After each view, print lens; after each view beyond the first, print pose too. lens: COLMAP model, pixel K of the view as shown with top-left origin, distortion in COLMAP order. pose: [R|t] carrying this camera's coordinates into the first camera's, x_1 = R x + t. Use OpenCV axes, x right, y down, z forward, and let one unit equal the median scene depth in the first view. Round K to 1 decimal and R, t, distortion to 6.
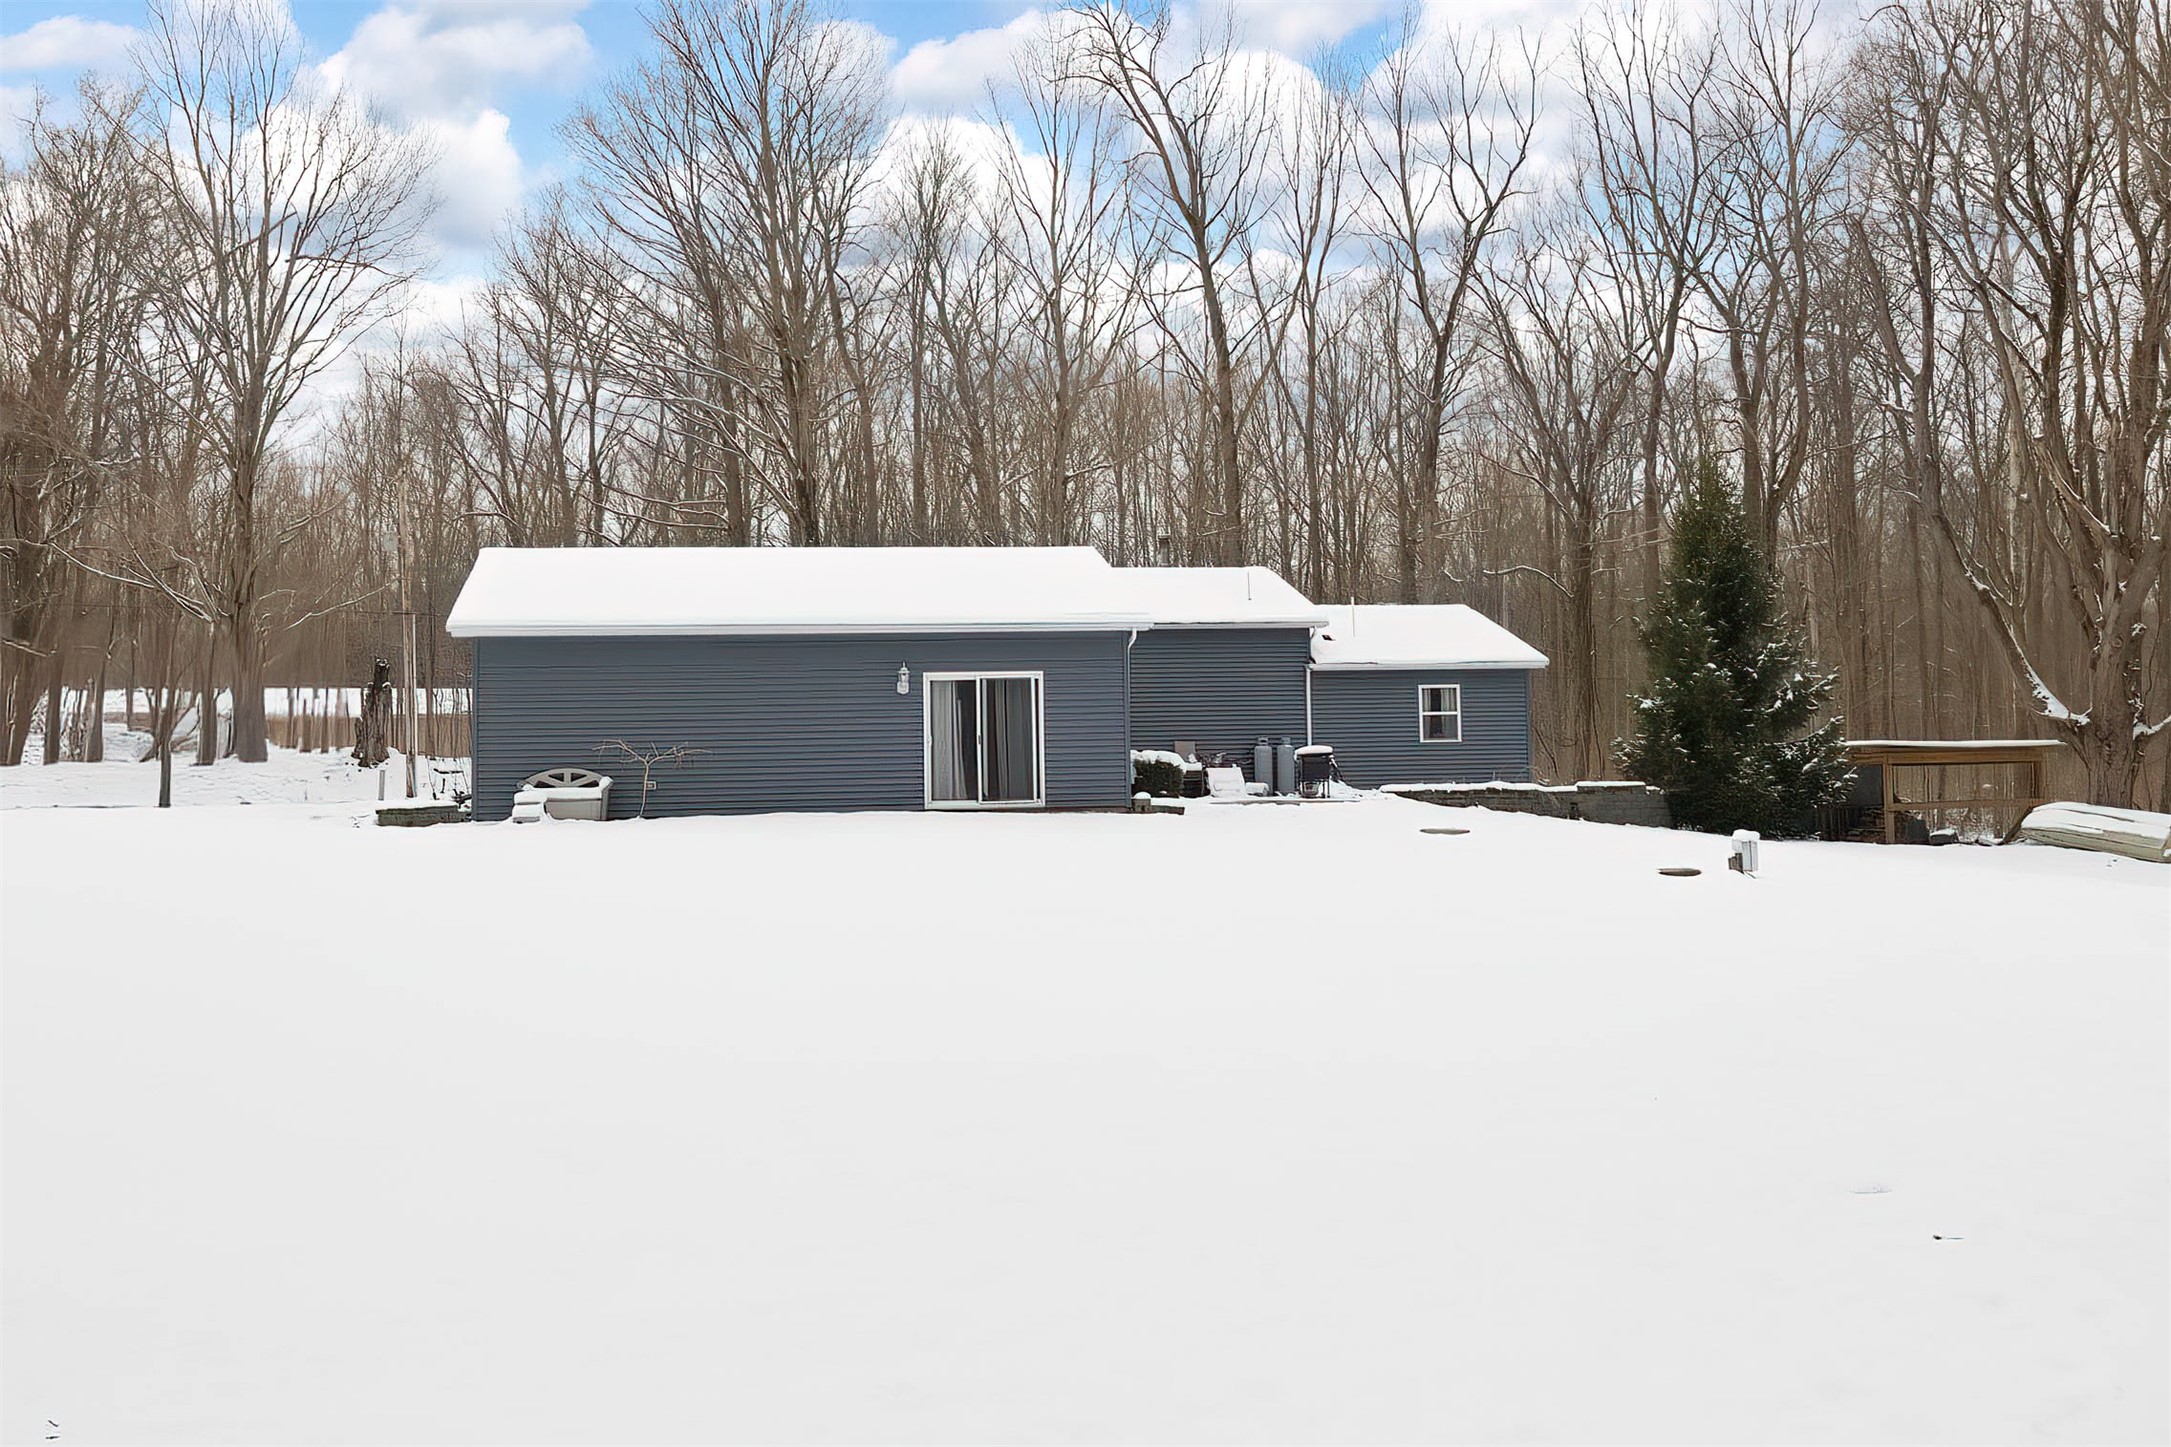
lens RADIAL K [[2199.0, 0, 1083.0], [0, 2199.0, 722.9], [0, 0, 1]] dist [-0.013219, 0.000000]
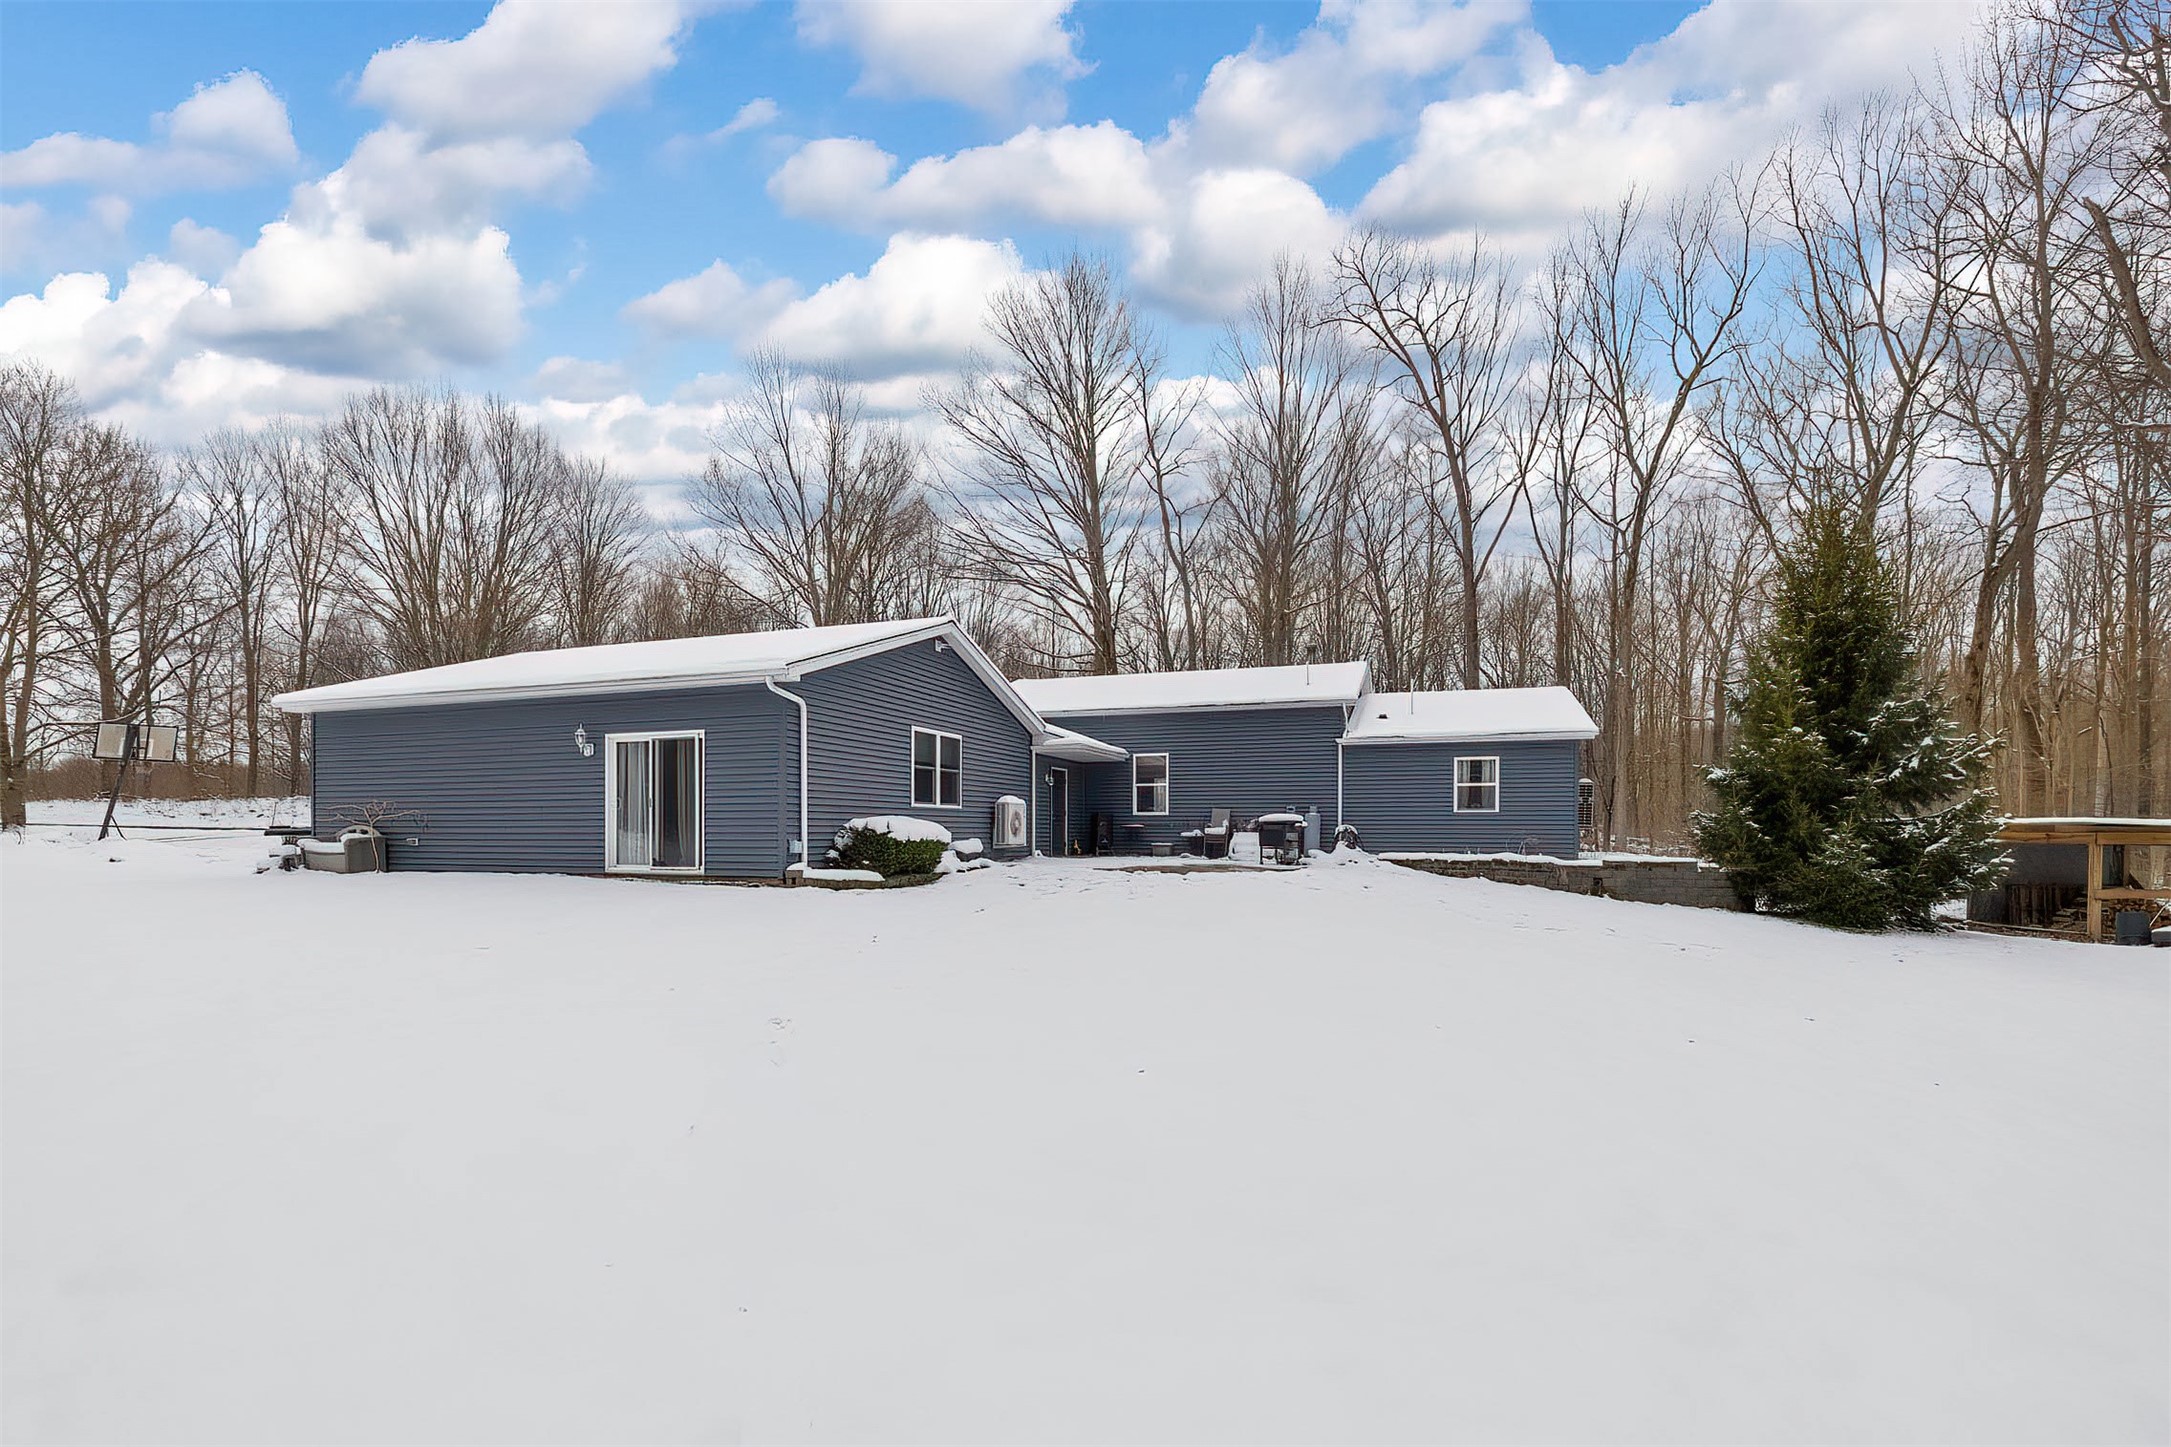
lens RADIAL K [[966.1, 0, 1094.4], [0, 966.1, 845.4], [0, 0, 1]] dist [0.005092, 0.000372]
pose [[0.867823, 0.030969, -0.495908, 0.235287], [-0.006639, 0.998689, 0.050750, 0.002522], [0.496830, -0.040750, 0.866891, 0.518485]]
